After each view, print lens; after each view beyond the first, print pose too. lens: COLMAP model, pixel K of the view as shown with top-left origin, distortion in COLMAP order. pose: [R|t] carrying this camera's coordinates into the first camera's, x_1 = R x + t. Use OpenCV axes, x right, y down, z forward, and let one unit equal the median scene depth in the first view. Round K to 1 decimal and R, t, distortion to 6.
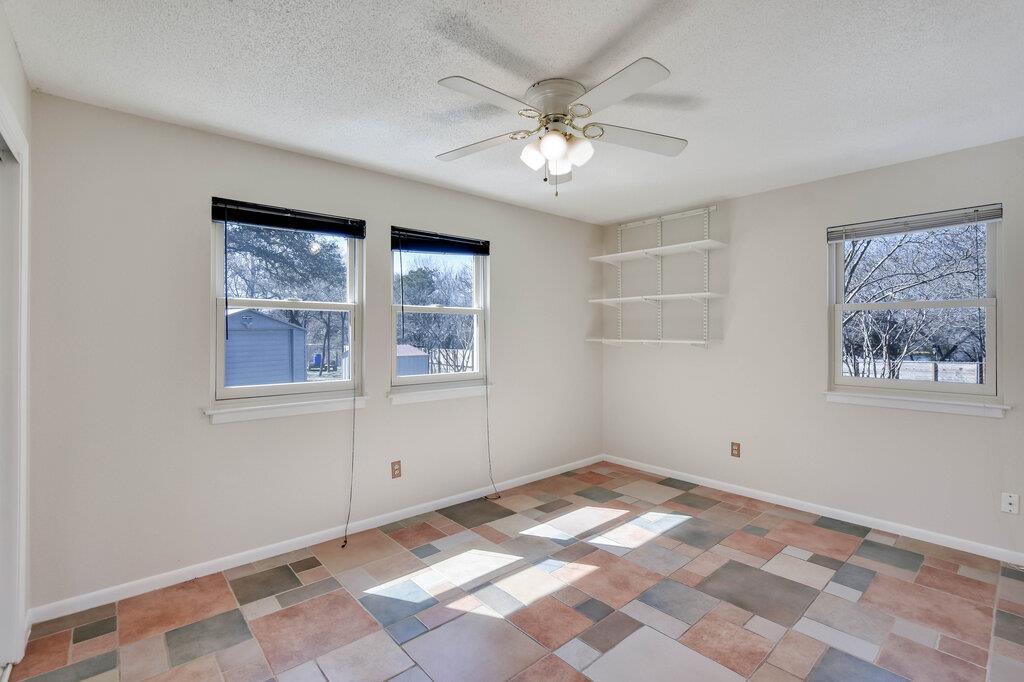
lens RADIAL K [[457.9, 0, 511.4], [0, 457.9, 340.0], [0, 0, 1]] dist [-0.019287, 0.000219]
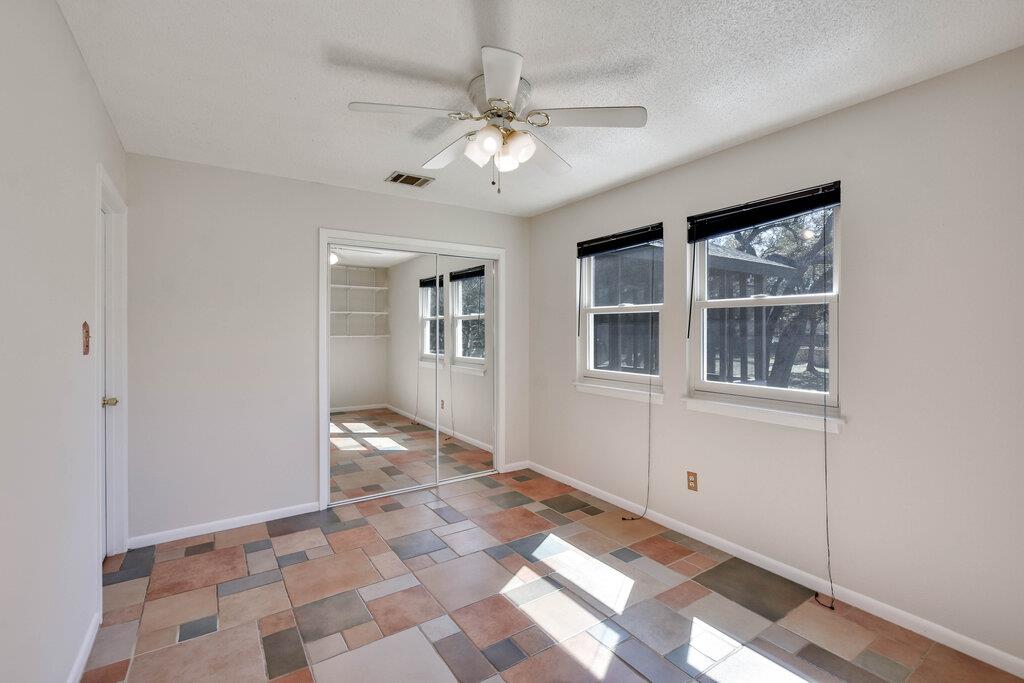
lens RADIAL K [[457.9, 0, 512.1], [0, 457.9, 331.8], [0, 0, 1]] dist [-0.019287, 0.000219]
pose [[-0.128693, 0.005615, -0.991669, 0.776333], [-0.010135, 0.999924, 0.006977, -0.020300], [0.991633, 0.010949, -0.128627, 0.841157]]
